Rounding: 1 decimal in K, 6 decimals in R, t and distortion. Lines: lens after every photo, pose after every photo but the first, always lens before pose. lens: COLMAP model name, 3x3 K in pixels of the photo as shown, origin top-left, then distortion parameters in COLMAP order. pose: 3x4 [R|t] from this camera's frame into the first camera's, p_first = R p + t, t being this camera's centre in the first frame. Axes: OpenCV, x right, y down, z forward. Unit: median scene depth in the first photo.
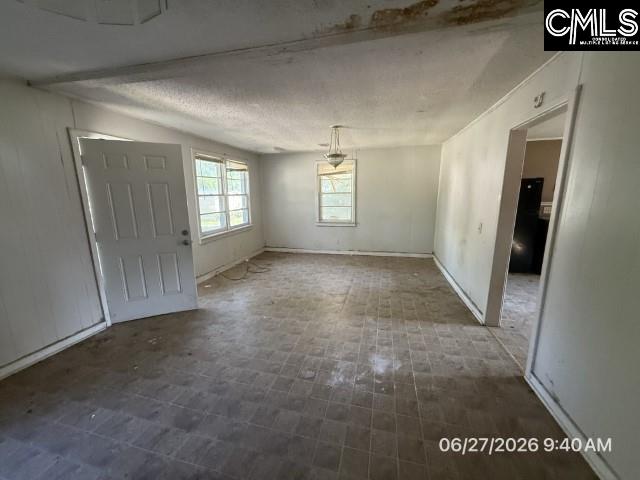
lens RADIAL K [[255.4, 0, 320.3], [0, 255.4, 242.1], [0, 0, 1]] dist [0.001338, -0.000022]
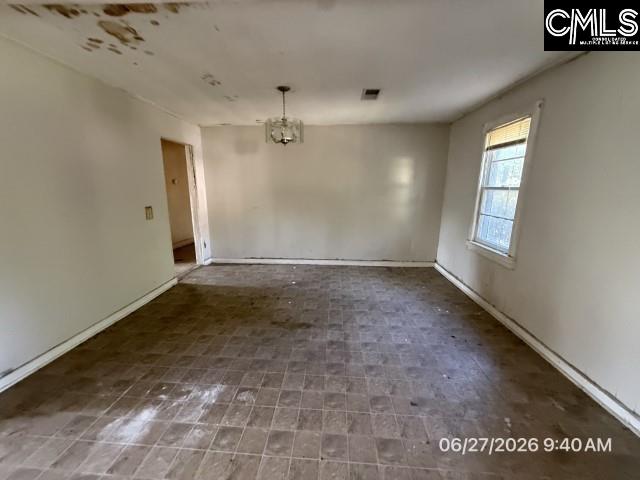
lens RADIAL K [[255.4, 0, 319.2], [0, 255.4, 241.0], [0, 0, 1]] dist [0.001338, -0.000022]
pose [[-0.983976, 0.039310, -0.173911, -0.163161], [-0.031721, 0.921238, 0.387705, -0.289084], [0.175454, 0.387009, -0.905229, 1.635457]]
